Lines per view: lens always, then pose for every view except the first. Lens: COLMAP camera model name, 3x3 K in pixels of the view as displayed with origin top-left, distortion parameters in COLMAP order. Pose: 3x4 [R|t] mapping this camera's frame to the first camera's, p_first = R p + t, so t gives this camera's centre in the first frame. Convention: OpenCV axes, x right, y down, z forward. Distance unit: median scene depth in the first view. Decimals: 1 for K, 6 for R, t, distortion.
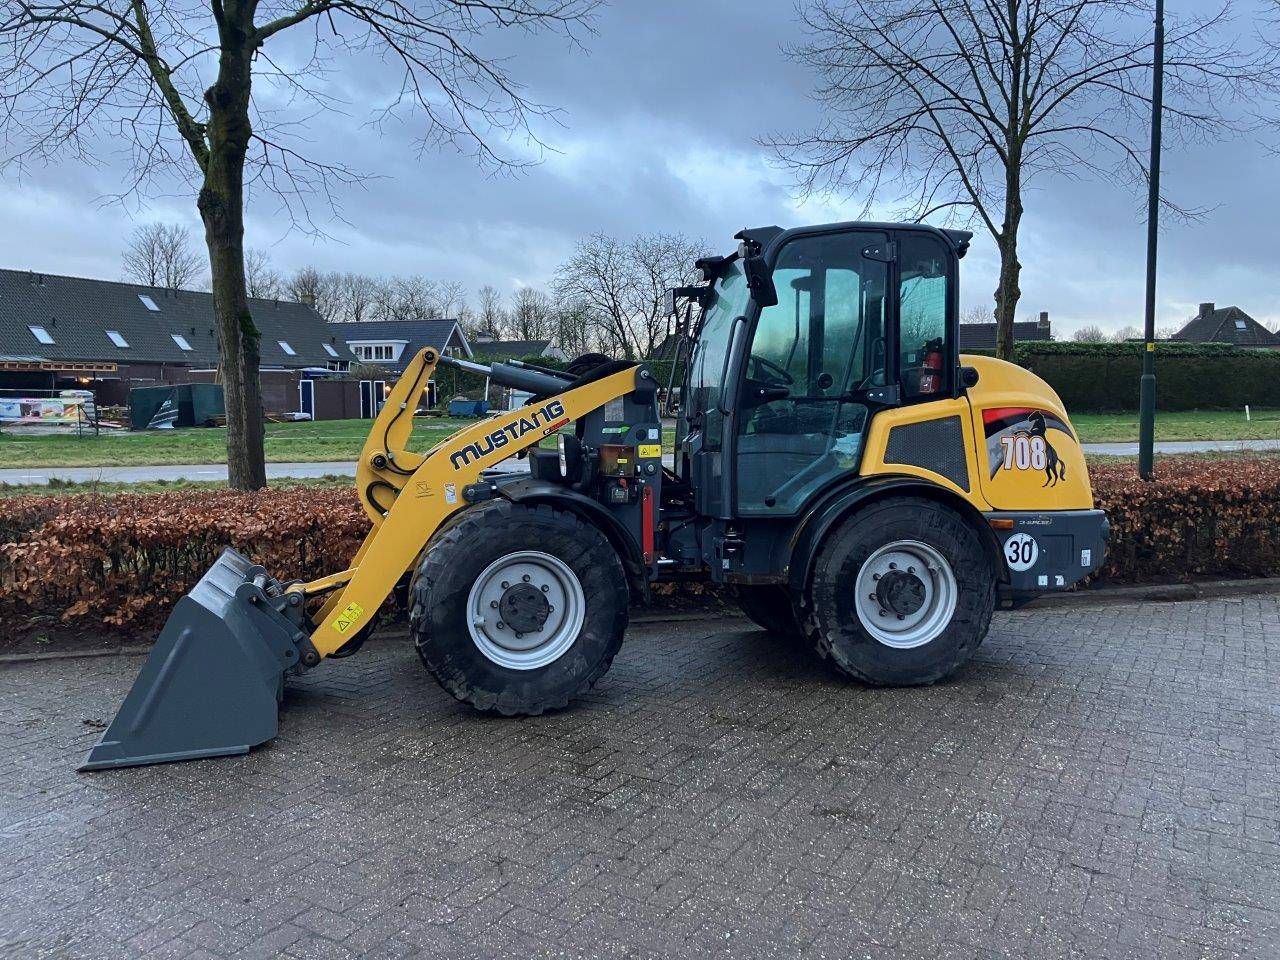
lens RADIAL K [[1056.2, 0, 644.8], [0, 1056.2, 485.3], [0, 0, 1]] dist [0.007850, -0.001657]
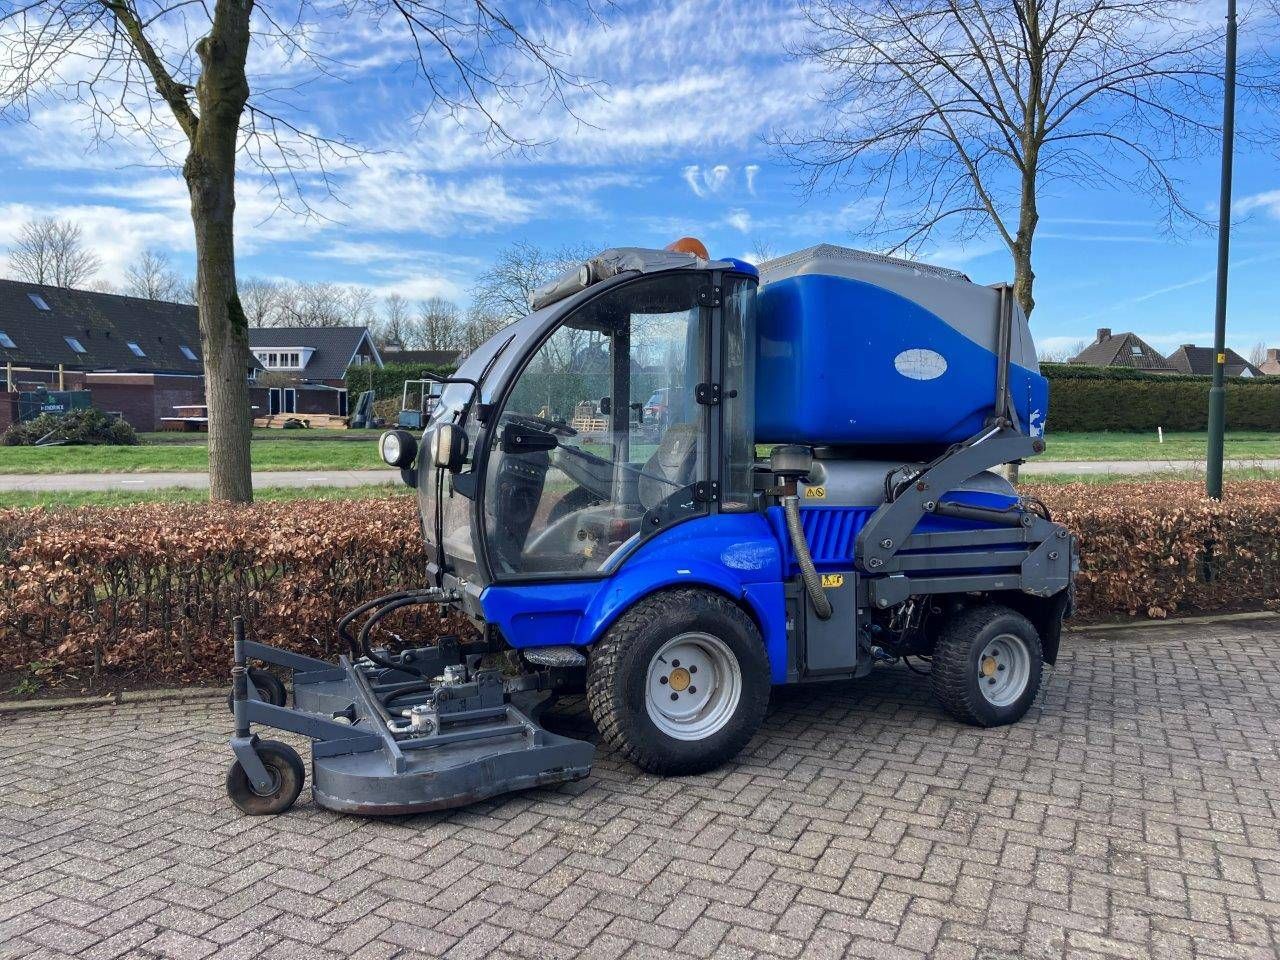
lens RADIAL K [[1056.2, 0, 635.1], [0, 1056.2, 474.6], [0, 0, 1]] dist [0.007850, -0.001657]
pose [[0.996288, 0.010997, 0.085376, -0.087650], [-0.008970, 0.999669, -0.024095, 0.000140], [-0.085613, 0.023239, 0.996057, 0.076584]]
